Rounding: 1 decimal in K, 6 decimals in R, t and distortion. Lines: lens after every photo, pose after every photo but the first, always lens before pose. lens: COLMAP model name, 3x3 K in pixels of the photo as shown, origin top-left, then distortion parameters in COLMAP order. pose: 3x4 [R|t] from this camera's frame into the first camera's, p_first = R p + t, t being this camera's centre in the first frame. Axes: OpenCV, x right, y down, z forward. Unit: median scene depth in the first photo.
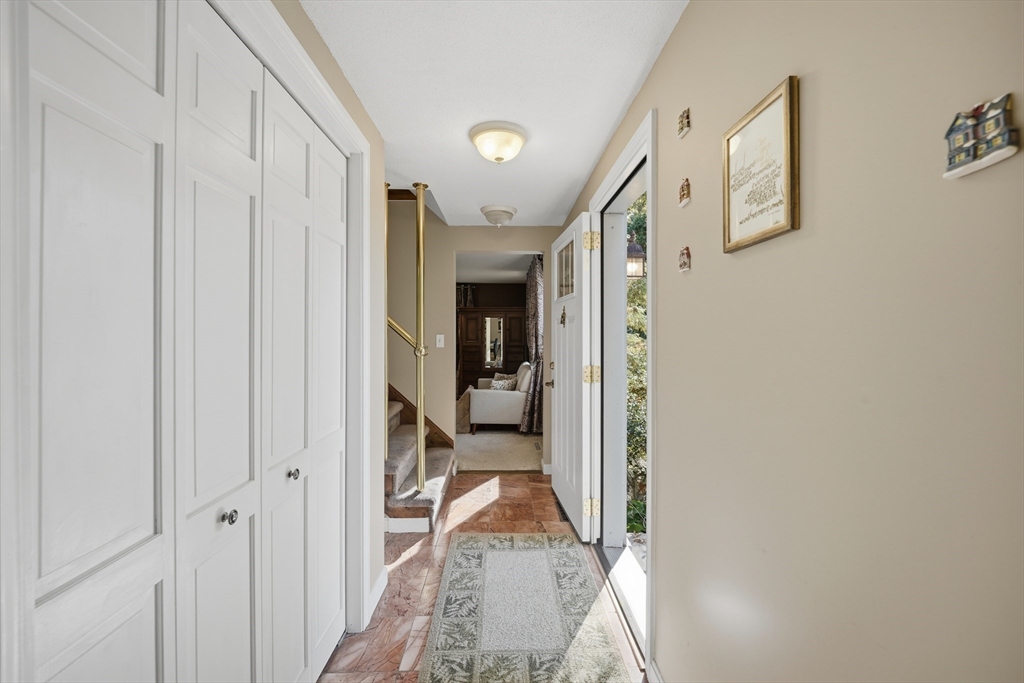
lens RADIAL K [[421.0, 0, 509.3], [0, 421.0, 337.2], [0, 0, 1]] dist [-0.010517, -0.001946]
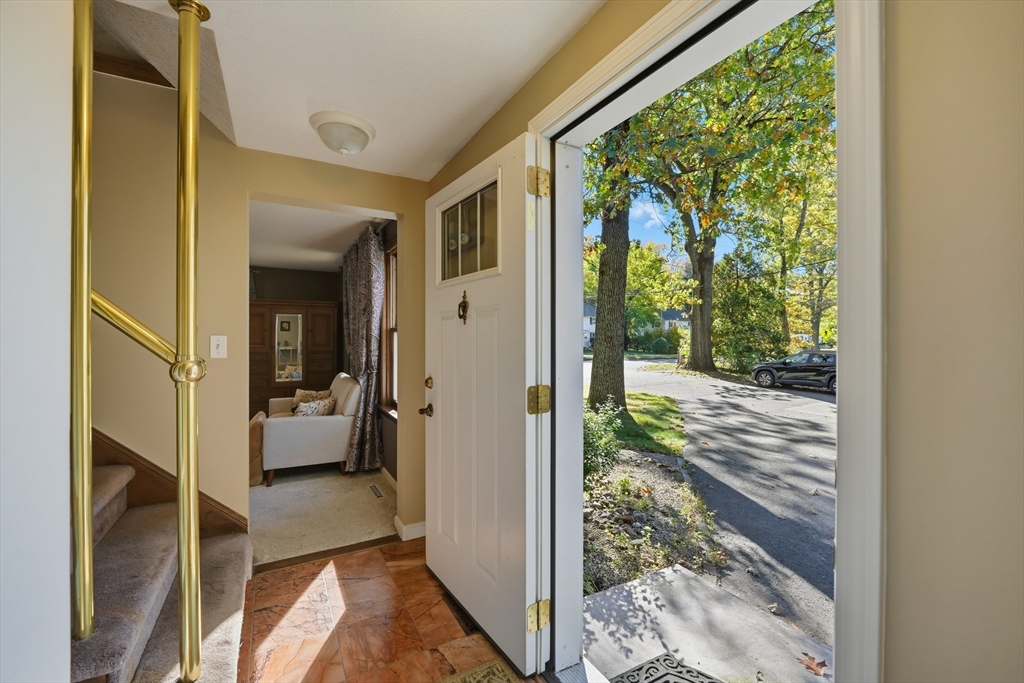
lens RADIAL K [[421.0, 0, 514.3], [0, 421.0, 337.1], [0, 0, 1]] dist [-0.010517, -0.001946]
pose [[0.878252, -0.001202, 0.478196, -0.092520], [0.004776, 0.999969, -0.006258, 0.001271], [-0.478174, 0.007780, 0.878231, 0.347042]]
